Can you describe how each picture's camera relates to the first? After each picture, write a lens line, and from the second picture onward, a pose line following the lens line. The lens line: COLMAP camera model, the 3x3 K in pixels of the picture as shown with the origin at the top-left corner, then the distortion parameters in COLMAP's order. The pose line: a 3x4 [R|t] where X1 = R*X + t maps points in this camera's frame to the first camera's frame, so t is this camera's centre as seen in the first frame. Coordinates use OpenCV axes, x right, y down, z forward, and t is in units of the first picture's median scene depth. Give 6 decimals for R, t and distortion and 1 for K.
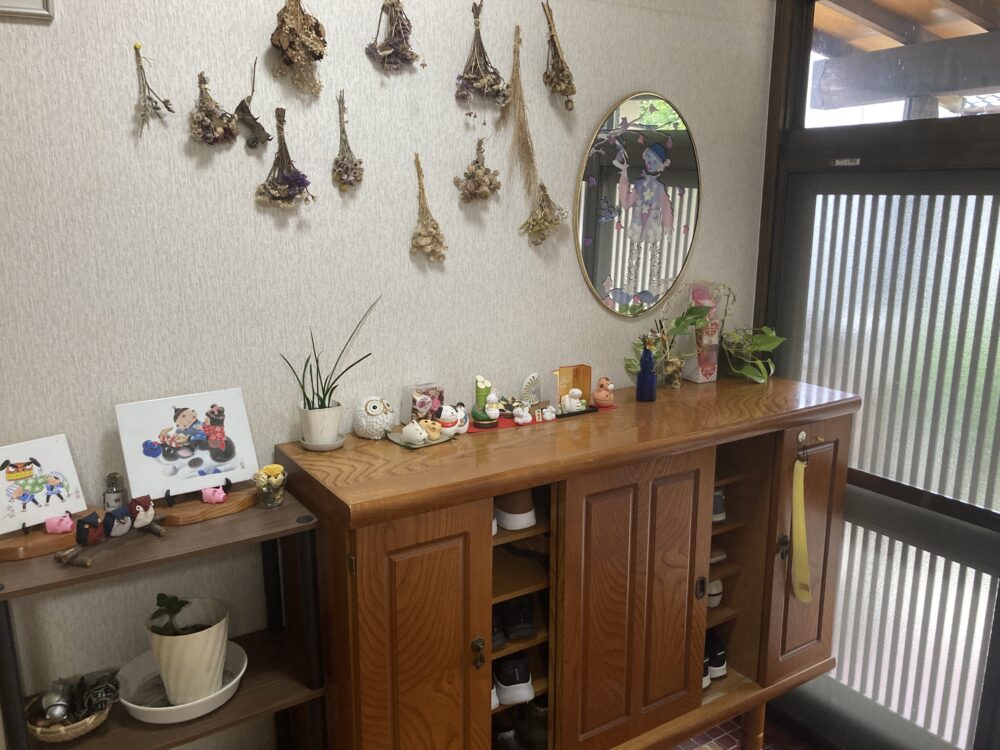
lens RADIAL K [[818.8, 0, 504.4], [0, 818.8, 369.7], [0, 0, 1]] dist [0.014177, -0.005490]
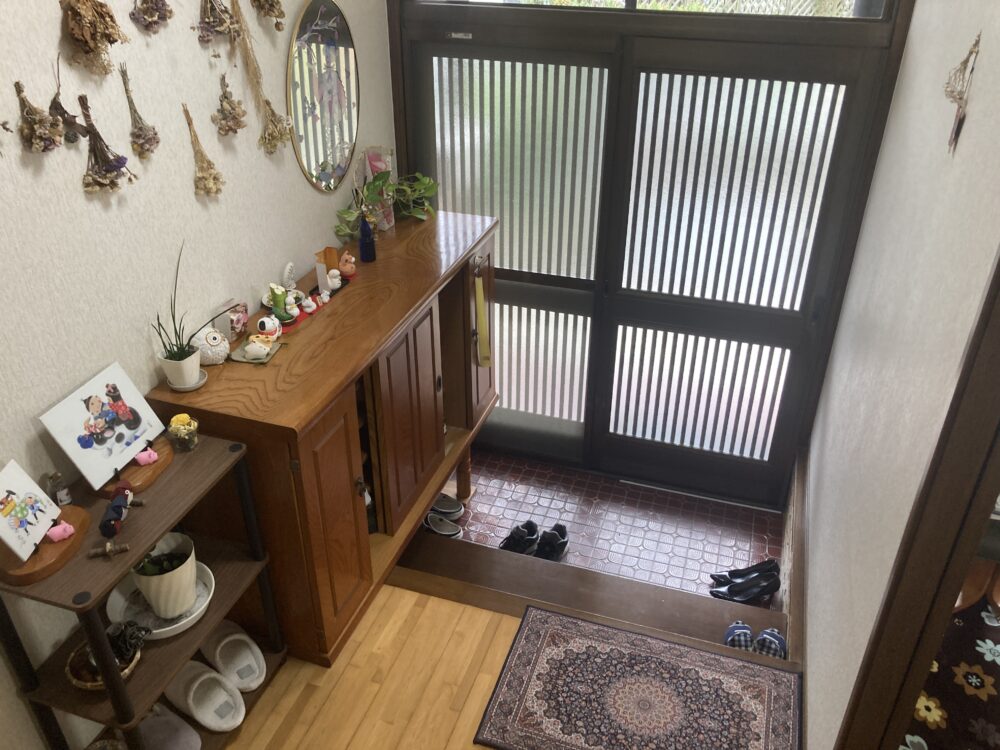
lens RADIAL K [[818.8, 0, 497.3], [0, 818.8, 377.9], [0, 0, 1]] dist [0.014177, -0.005490]
pose [[0.787239, -0.320240, 0.526973, -0.498905], [0.132349, 0.922409, 0.362830, -0.286688], [-0.602277, -0.215889, 0.768540, -0.165112]]
